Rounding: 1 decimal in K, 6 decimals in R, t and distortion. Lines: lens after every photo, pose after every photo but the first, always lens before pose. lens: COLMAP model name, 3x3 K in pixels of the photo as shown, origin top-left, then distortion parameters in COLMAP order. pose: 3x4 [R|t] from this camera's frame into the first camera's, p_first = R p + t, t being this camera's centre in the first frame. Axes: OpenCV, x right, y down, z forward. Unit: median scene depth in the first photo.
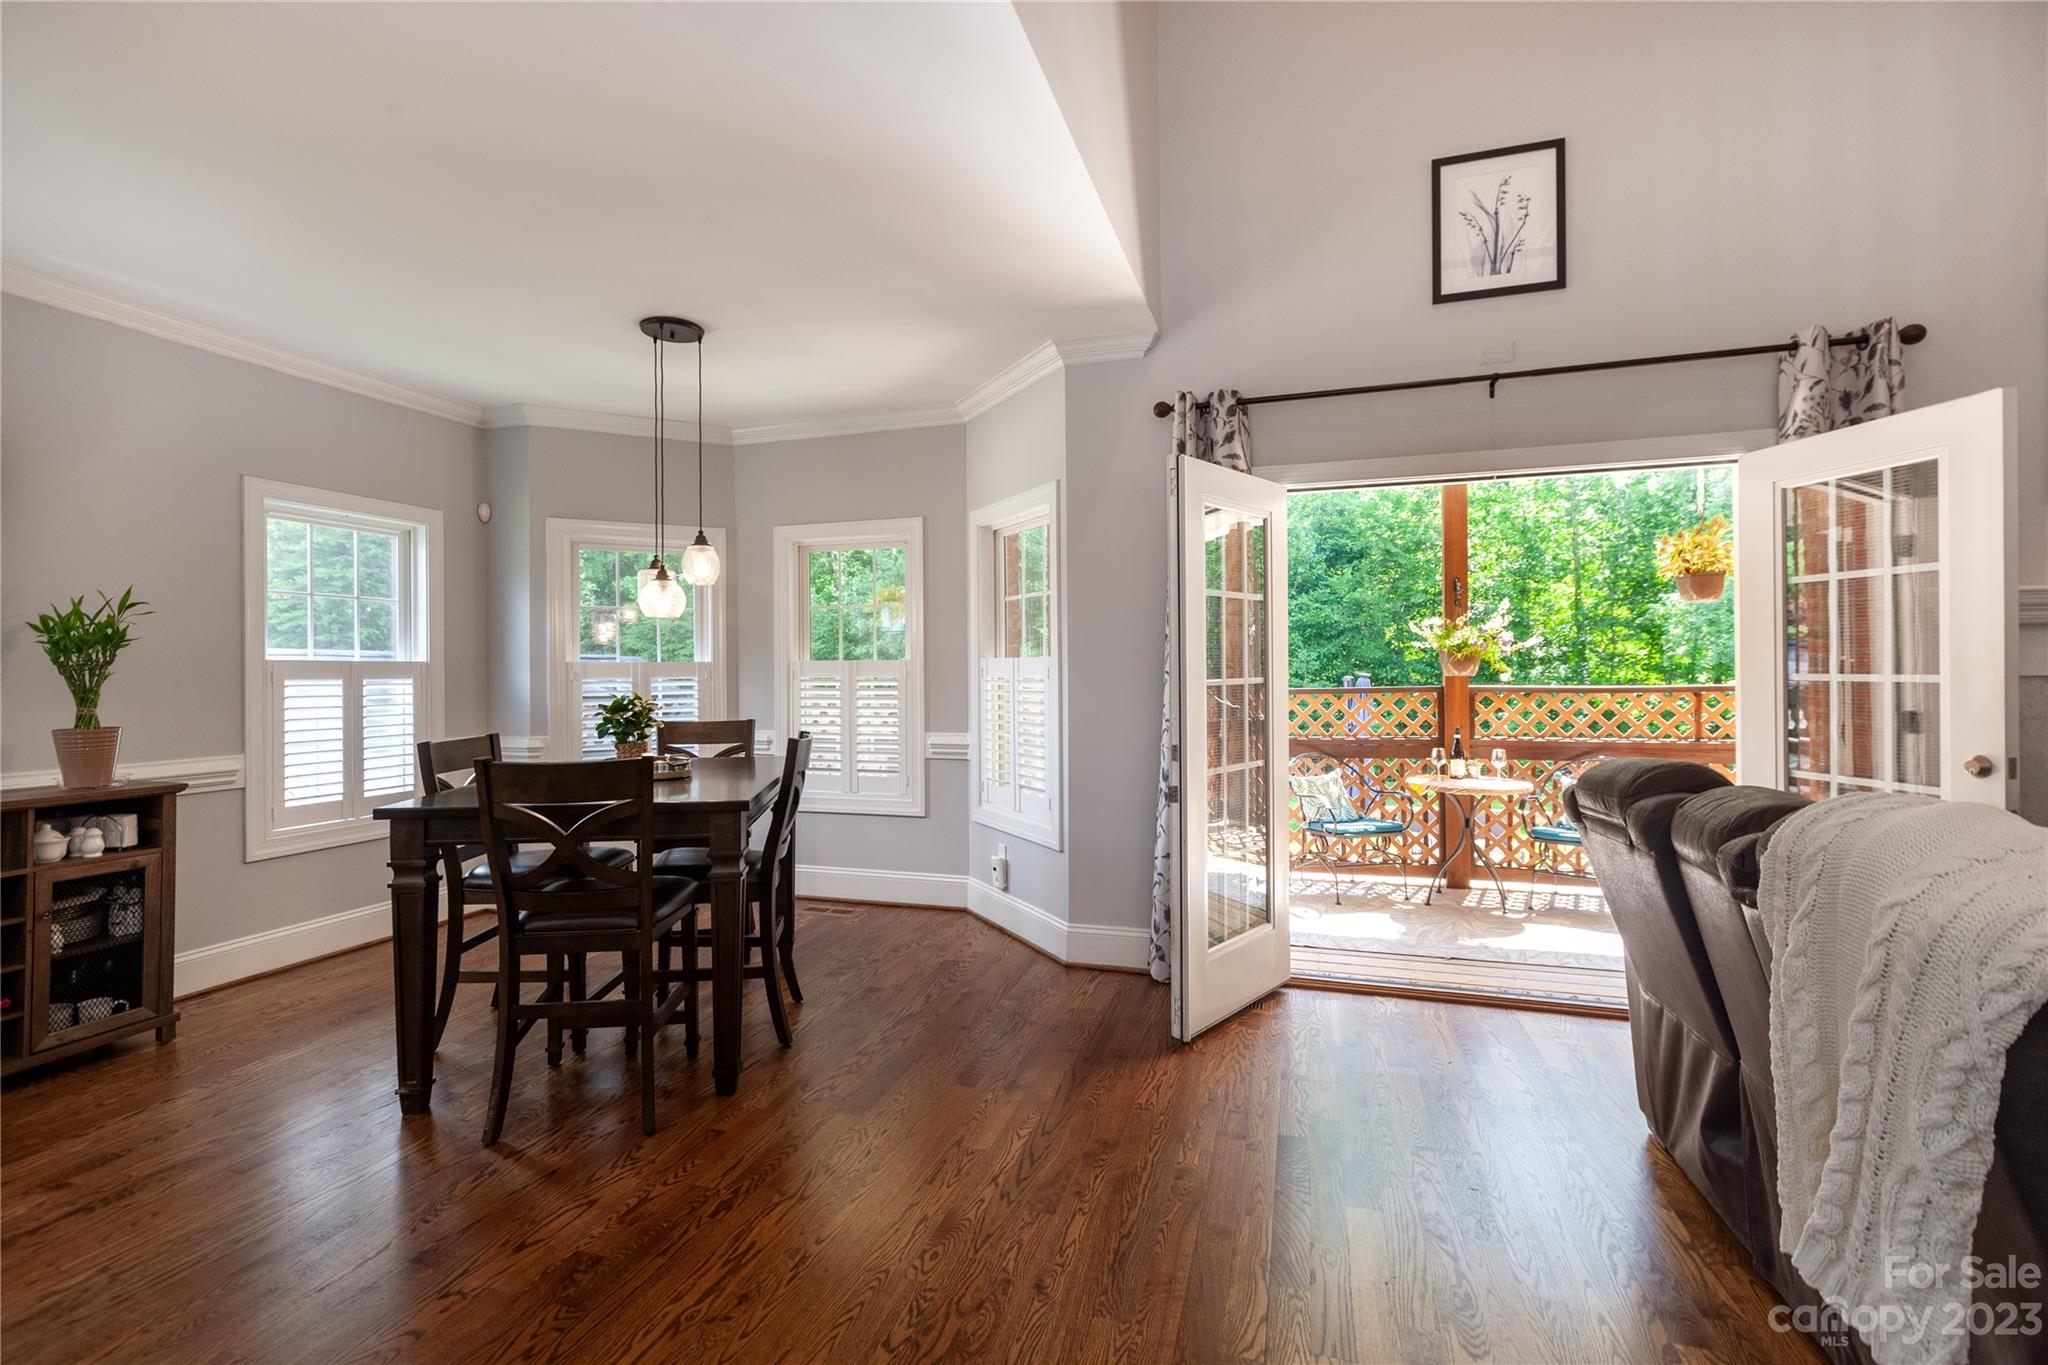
lens RADIAL K [[919.7, 0, 1012.1], [0, 919.7, 668.7], [0, 0, 1]] dist [0.000813, -0.000311]
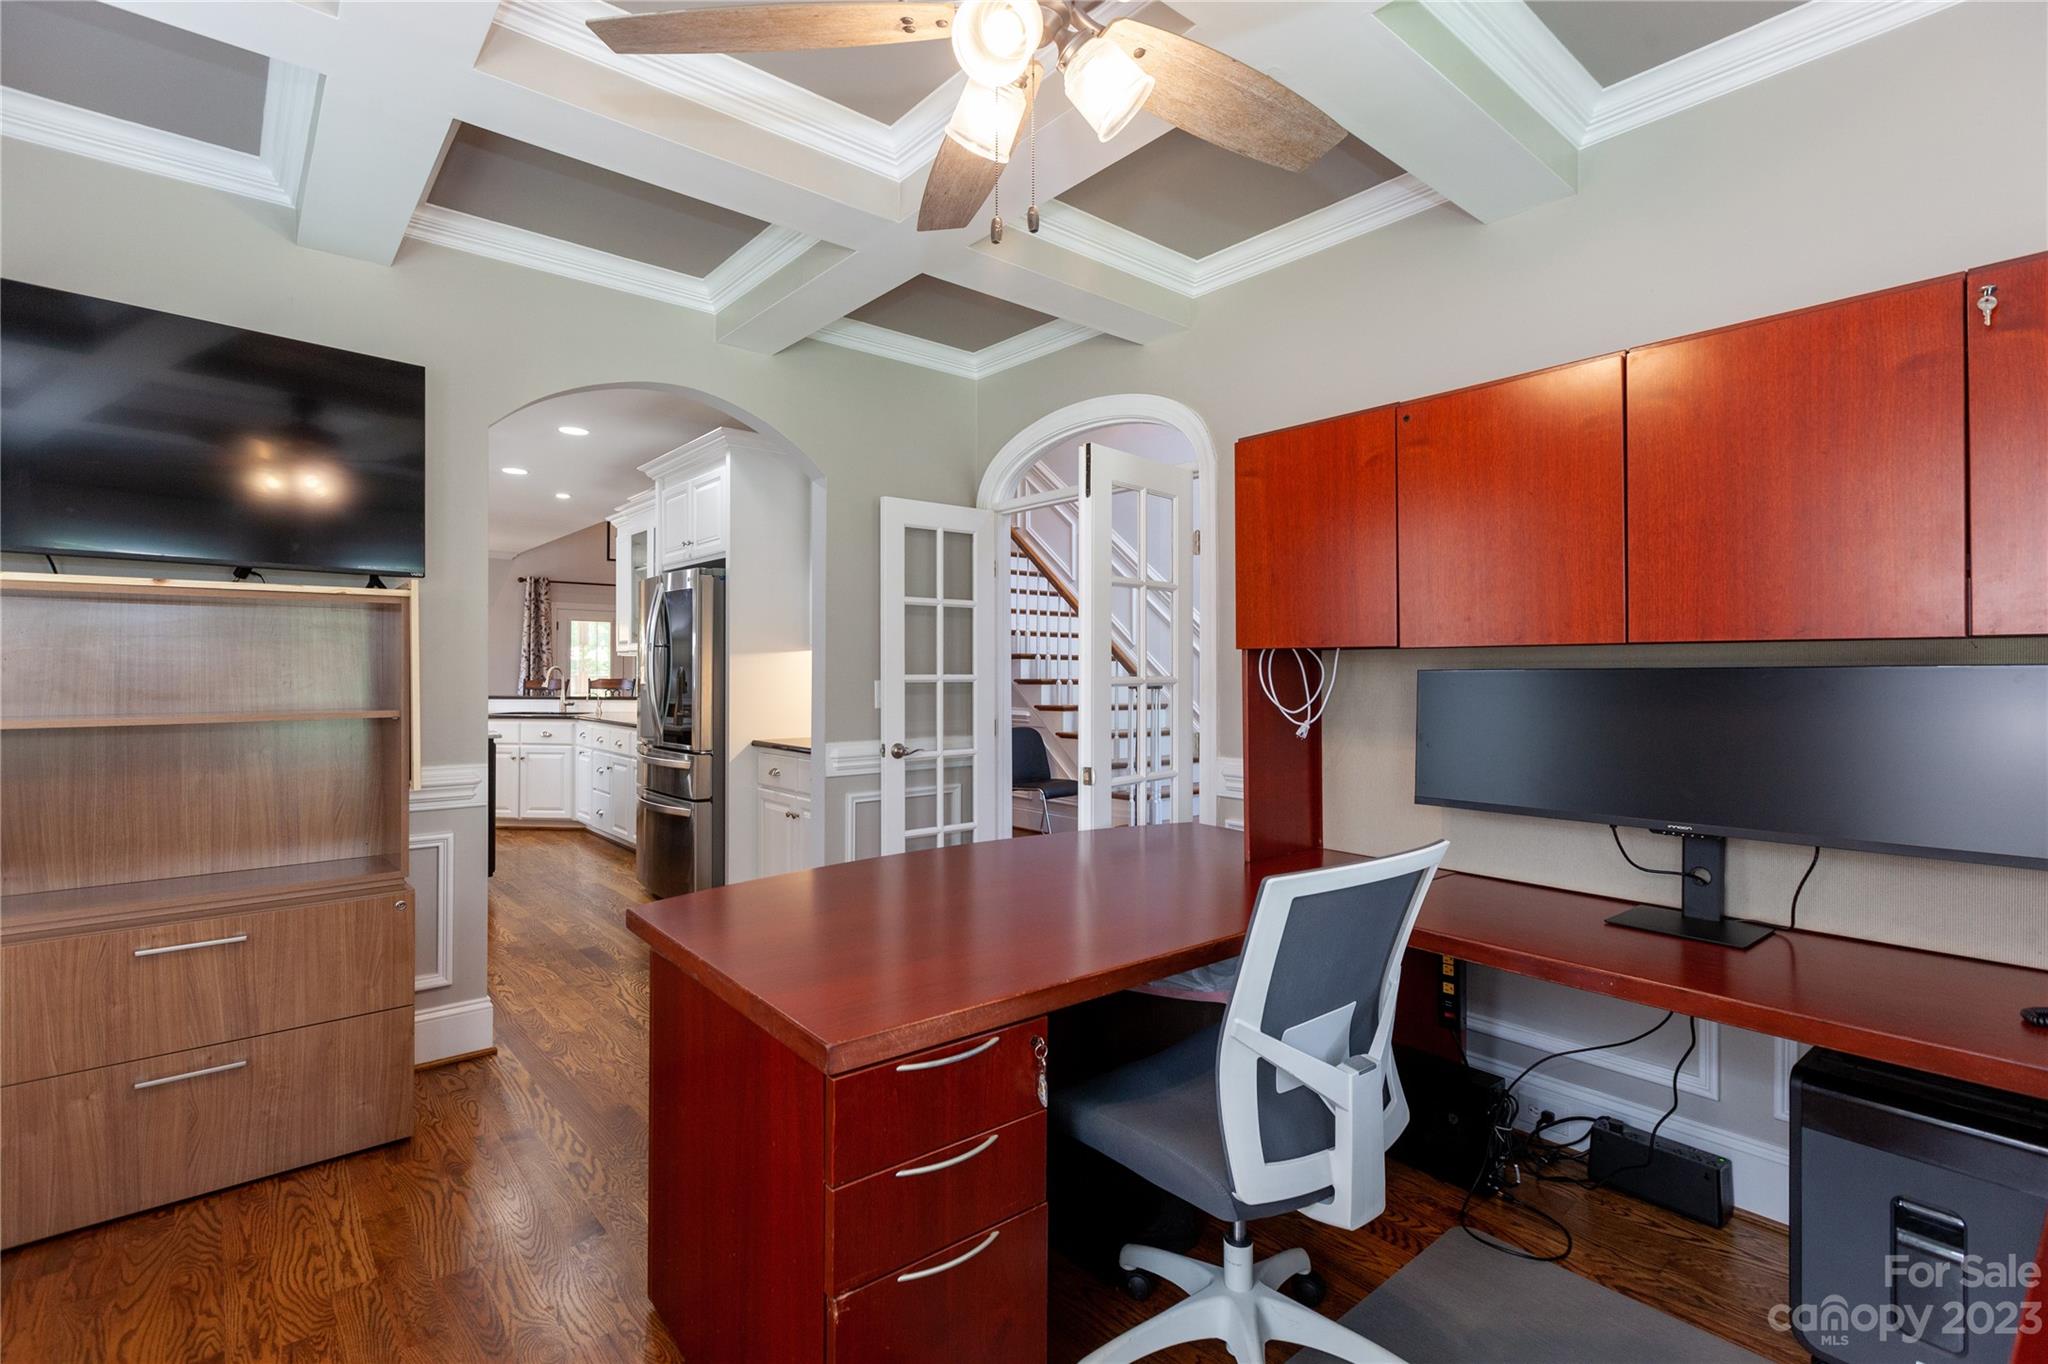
lens RADIAL K [[919.7, 0, 1008.6], [0, 919.7, 669.2], [0, 0, 1]] dist [0.000813, -0.000311]
pose [[0.512183, 0.015102, 0.858744, -1.754431], [-0.013406, 0.999864, -0.009588, 0.017402], [-0.858772, -0.006602, 0.512316, -2.086148]]
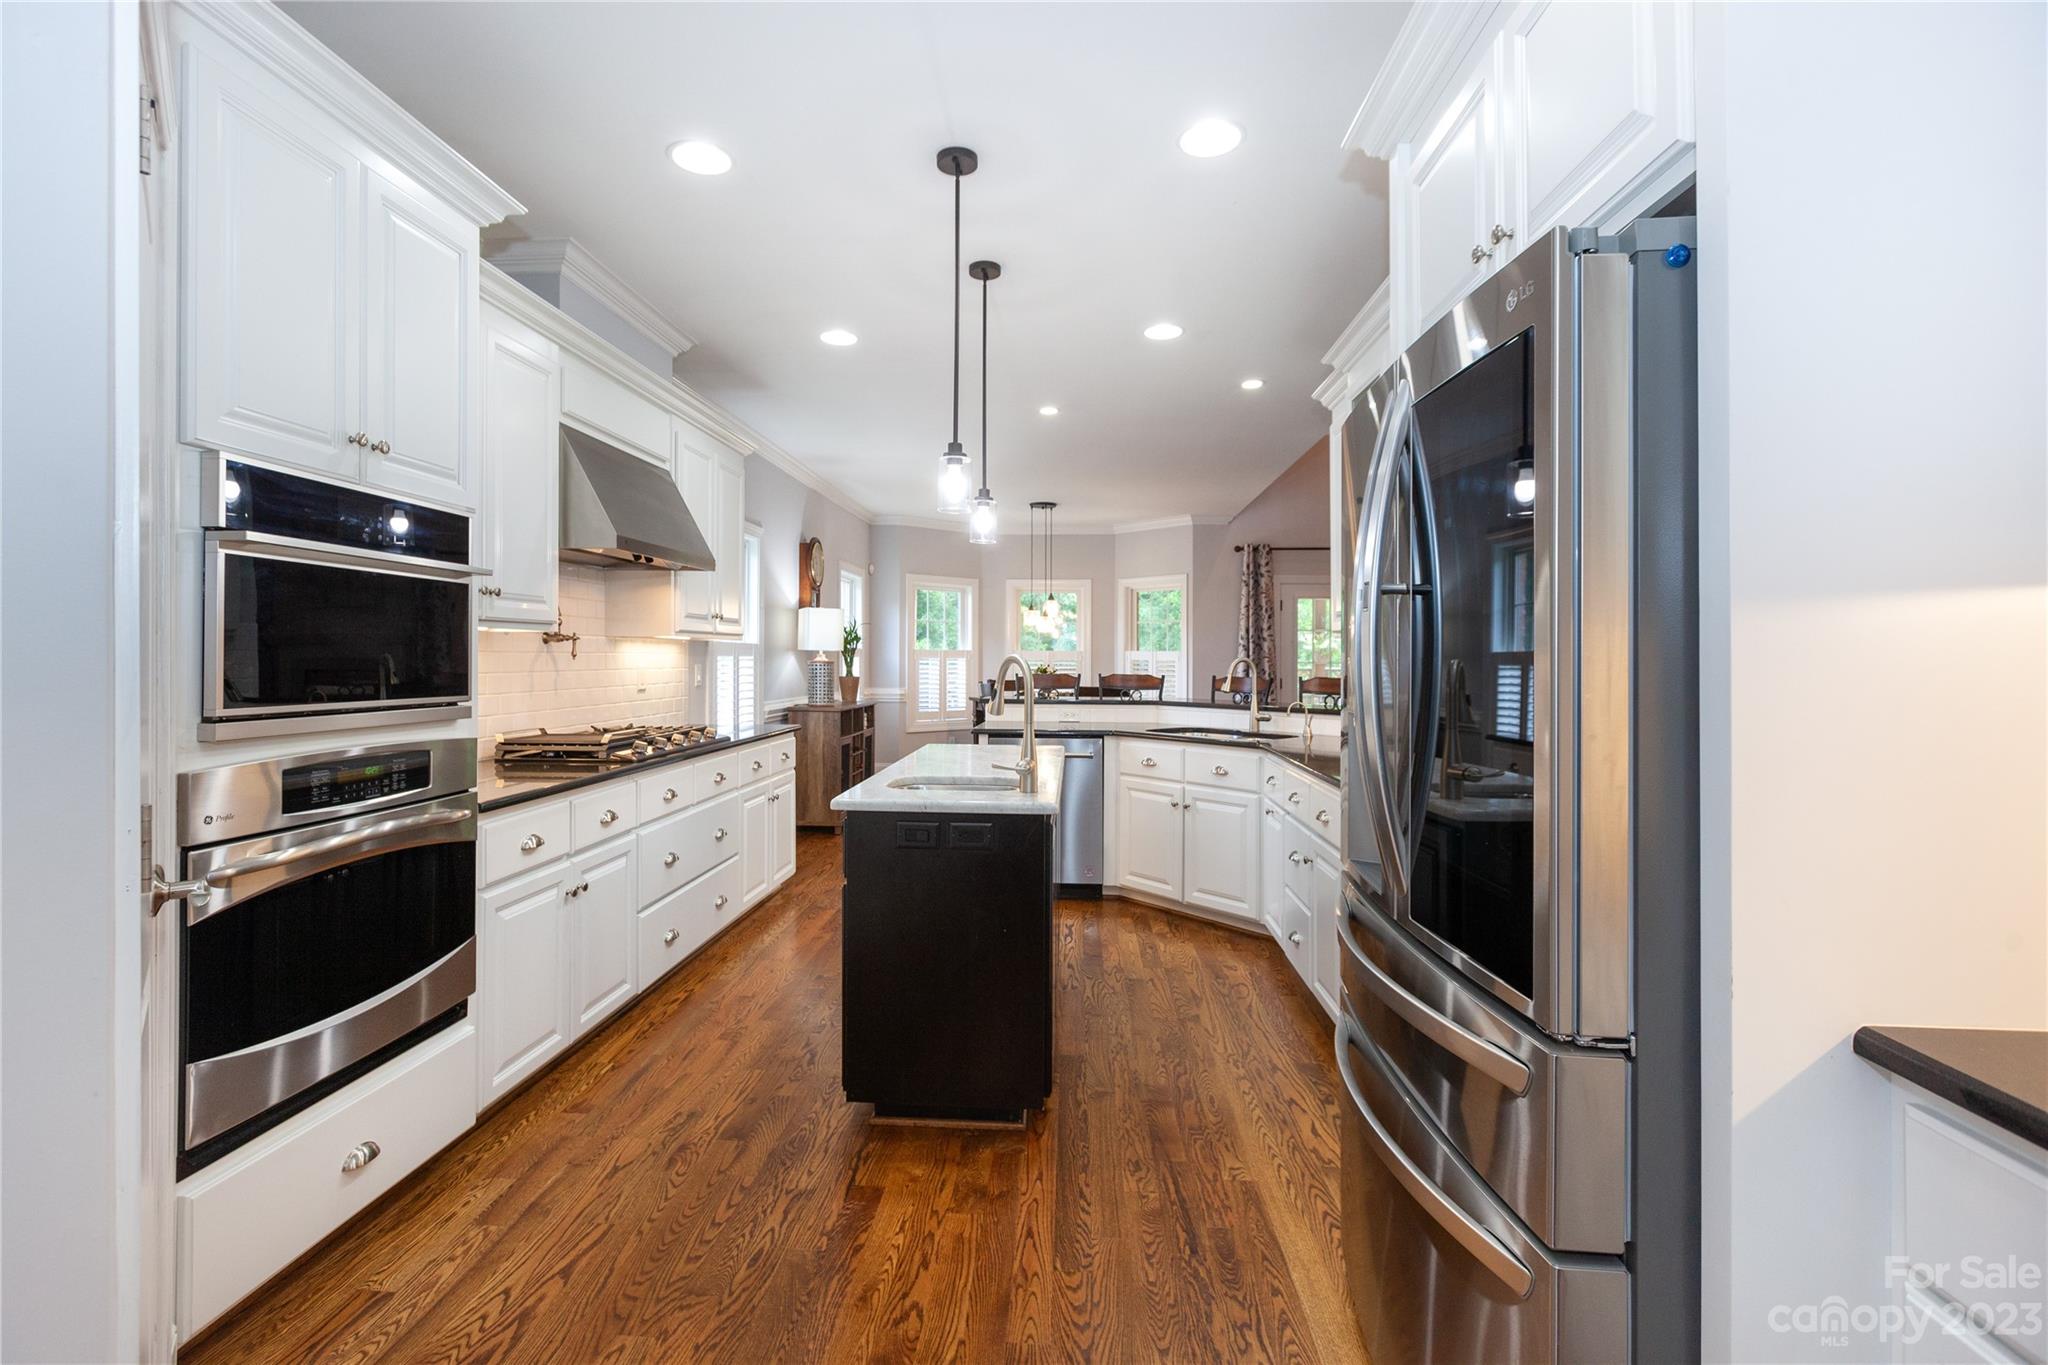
lens RADIAL K [[919.7, 0, 1019.7], [0, 919.7, 661.9], [0, 0, 1]] dist [0.000813, -0.000311]
pose [[0.965787, 0.011534, 0.259078, -1.104825], [-0.013185, 0.999902, 0.004634, 0.007969], [-0.259000, -0.007891, 0.965845, -1.278961]]
